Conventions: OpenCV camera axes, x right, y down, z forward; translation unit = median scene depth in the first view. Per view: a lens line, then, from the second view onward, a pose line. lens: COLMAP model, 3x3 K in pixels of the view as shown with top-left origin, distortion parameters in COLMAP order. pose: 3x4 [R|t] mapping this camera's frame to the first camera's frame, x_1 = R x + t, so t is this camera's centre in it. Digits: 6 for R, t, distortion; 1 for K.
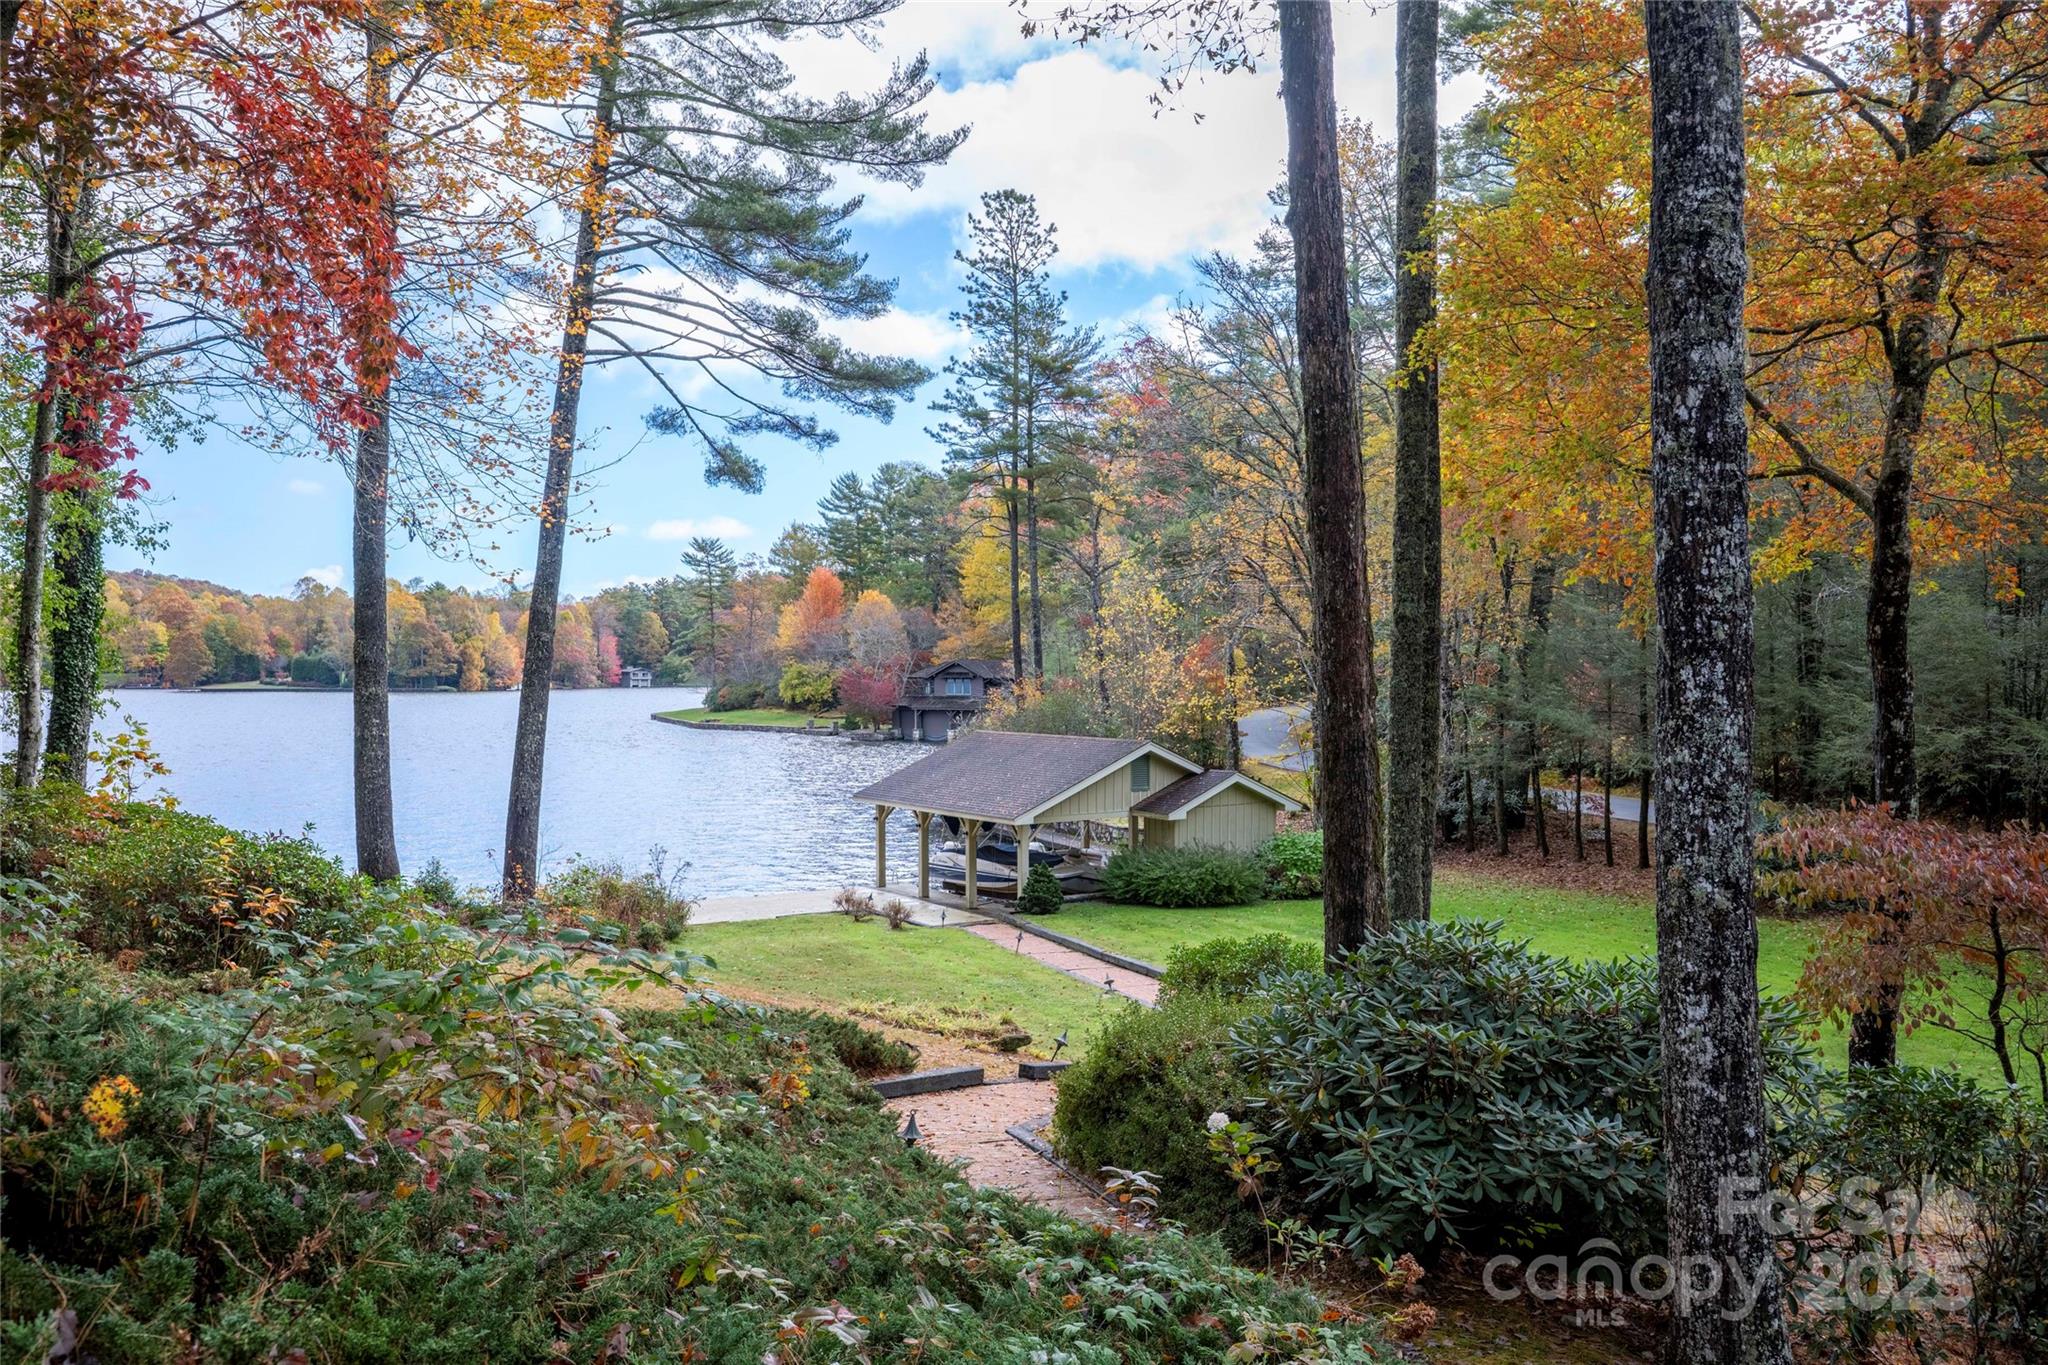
lens RADIAL K [[1588.2, 0, 1035.1], [0, 1588.2, 671.7], [0, 0, 1]] dist [0.016285, -0.009187]
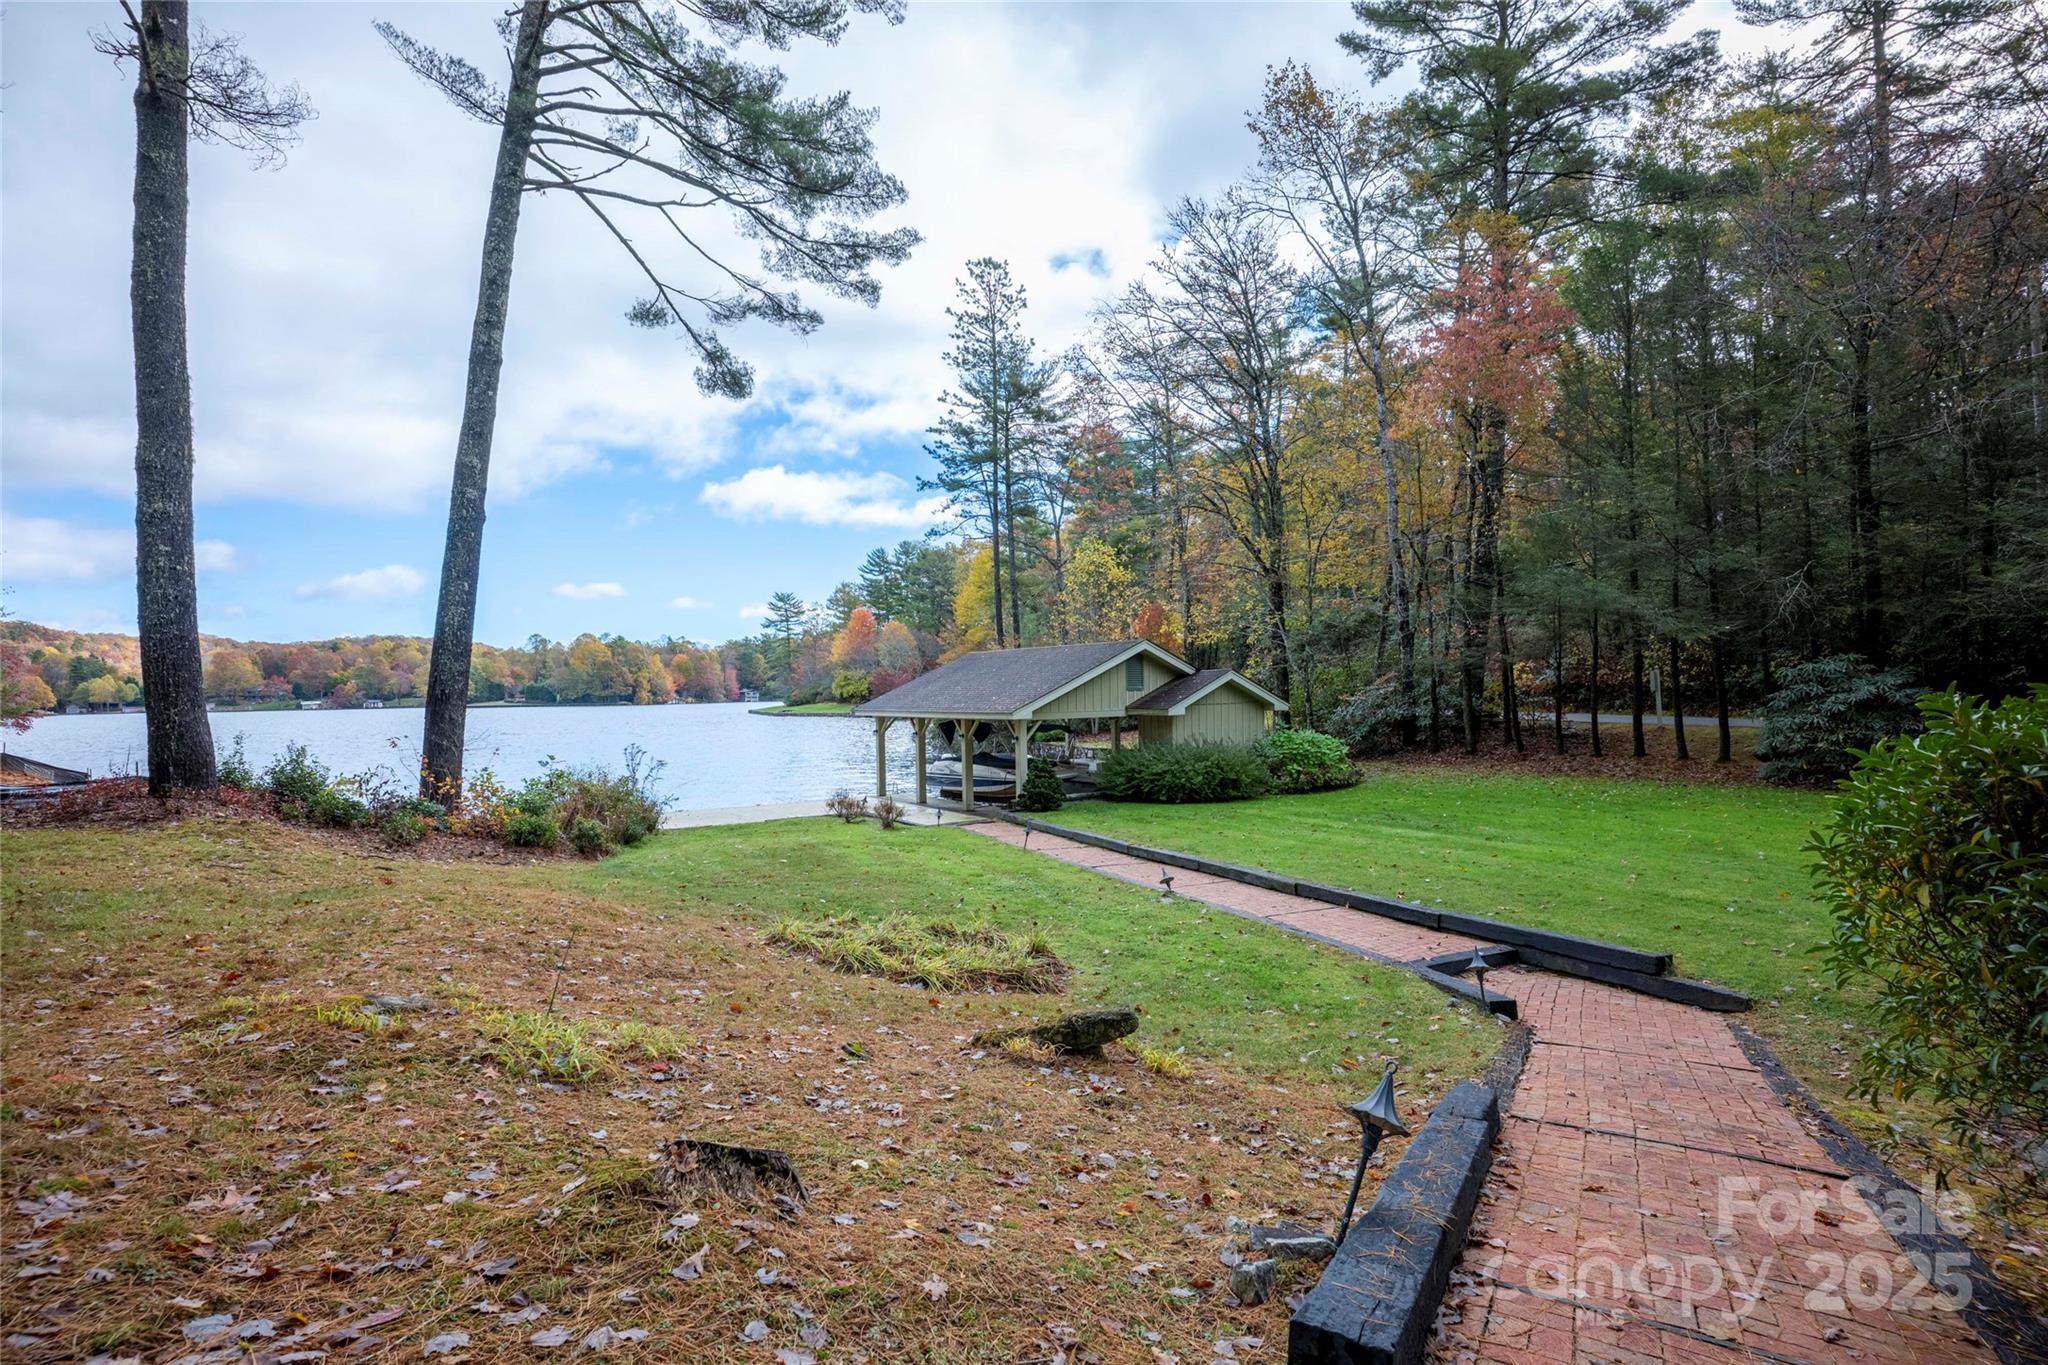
lens RADIAL K [[978.8, 0, 1026.6], [0, 978.8, 668.3], [0, 0, 1]] dist [0.003412, 0.001620]
pose [[0.999543, -0.015335, 0.026050, -0.010976], [0.015973, 0.999574, -0.024439, 0.045383], [-0.025664, 0.024844, 0.999362, 0.231254]]
